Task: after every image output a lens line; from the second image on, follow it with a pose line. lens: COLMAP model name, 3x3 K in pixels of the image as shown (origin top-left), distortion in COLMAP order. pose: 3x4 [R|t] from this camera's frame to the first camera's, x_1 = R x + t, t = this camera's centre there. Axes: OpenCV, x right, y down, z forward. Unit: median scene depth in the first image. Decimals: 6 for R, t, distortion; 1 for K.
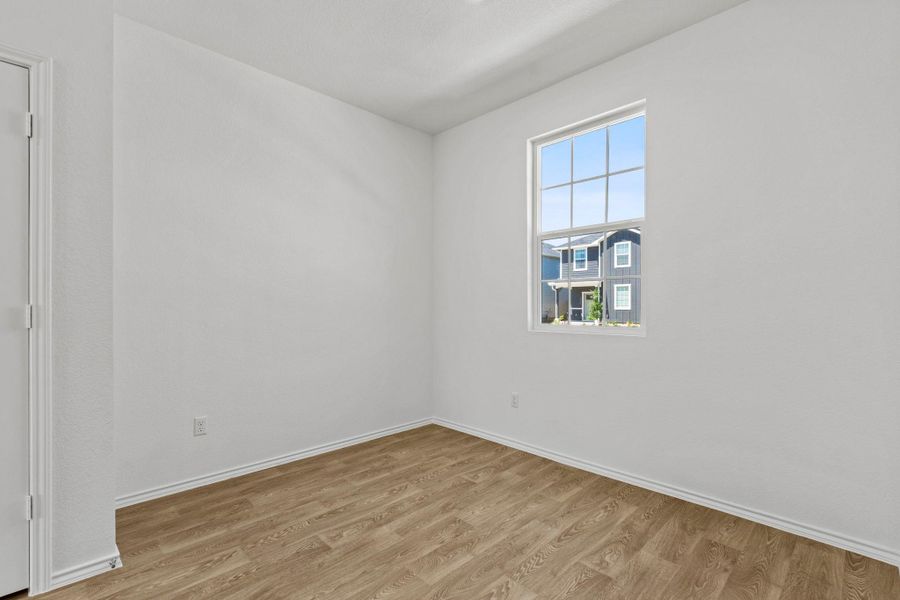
lens RADIAL K [[394.1, 0, 453.4], [0, 394.1, 305.6], [0, 0, 1]] dist [-0.000226, -0.000173]
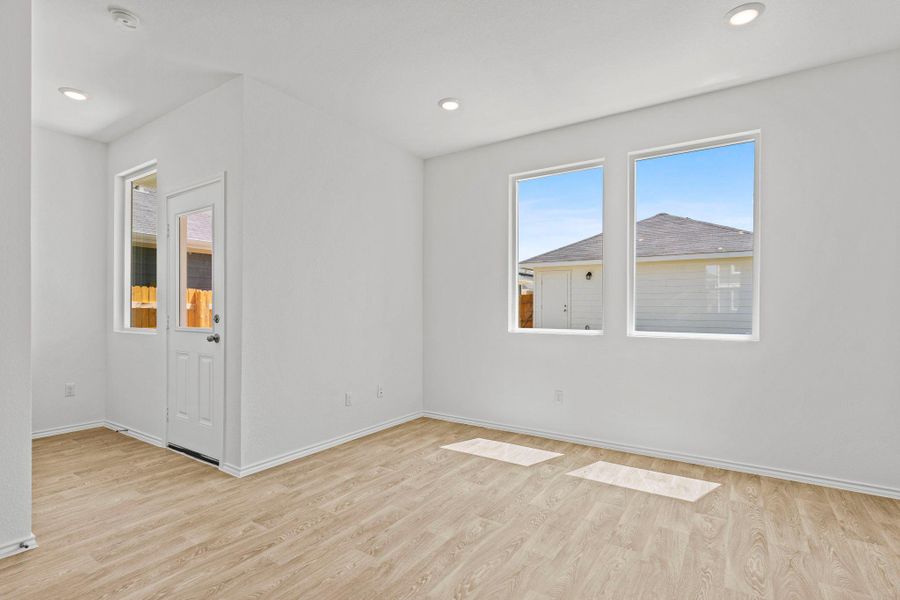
lens RADIAL K [[394.1, 0, 453.4], [0, 394.1, 305.6], [0, 0, 1]] dist [-0.000226, -0.000173]
pose [[-0.978567, -0.005574, -0.205854, 0.644867], [-0.004472, 0.999973, -0.005819, -0.015833], [0.205881, -0.004774, -0.978565, 1.927873]]
